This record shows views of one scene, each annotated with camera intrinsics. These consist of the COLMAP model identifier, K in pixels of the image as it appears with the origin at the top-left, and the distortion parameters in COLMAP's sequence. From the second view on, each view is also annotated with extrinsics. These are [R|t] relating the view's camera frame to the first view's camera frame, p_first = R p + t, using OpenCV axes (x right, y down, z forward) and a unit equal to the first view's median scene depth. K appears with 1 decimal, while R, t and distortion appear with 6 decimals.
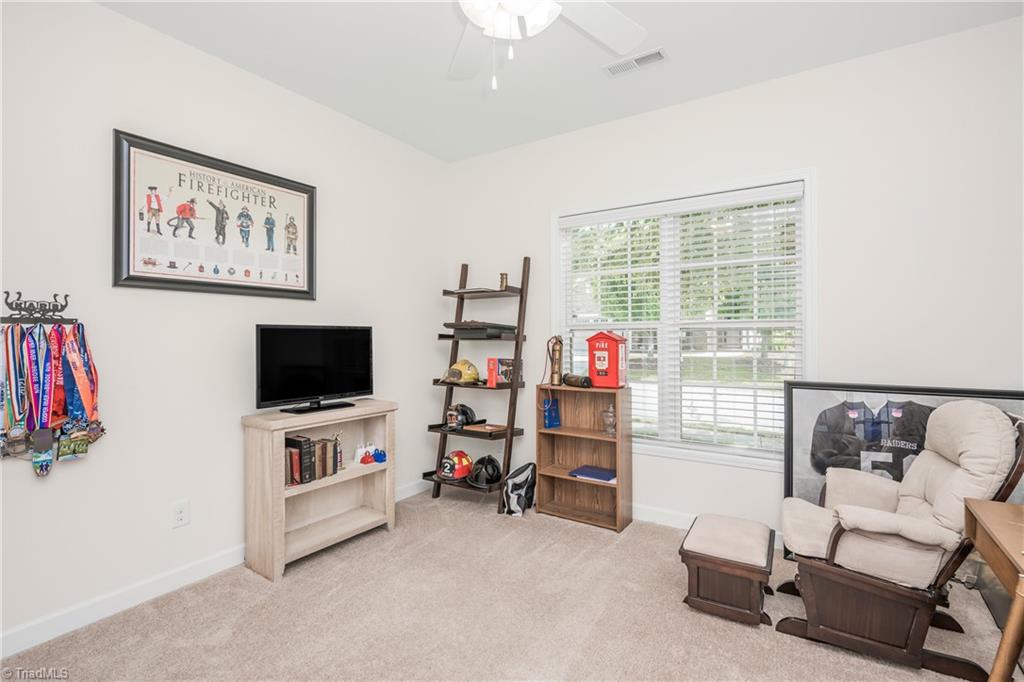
lens RADIAL K [[484.5, 0, 512.5], [0, 484.5, 337.2], [0, 0, 1]] dist [0.002896, -0.000868]
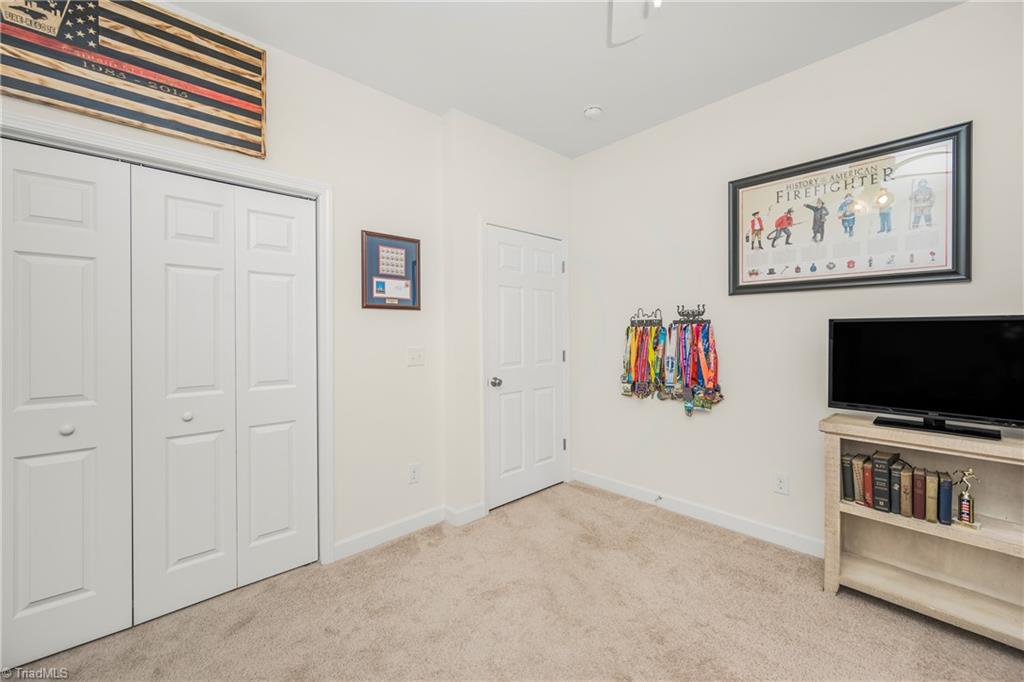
lens RADIAL K [[413.1, 0, 510.4], [0, 413.1, 330.8], [0, 0, 1]] dist [0.002360, -0.000120]
pose [[-0.241965, 0.007692, -0.970254, 0.431336], [0.007427, 0.999954, 0.006075, -0.013087], [0.970257, -0.005737, -0.242011, 0.601875]]
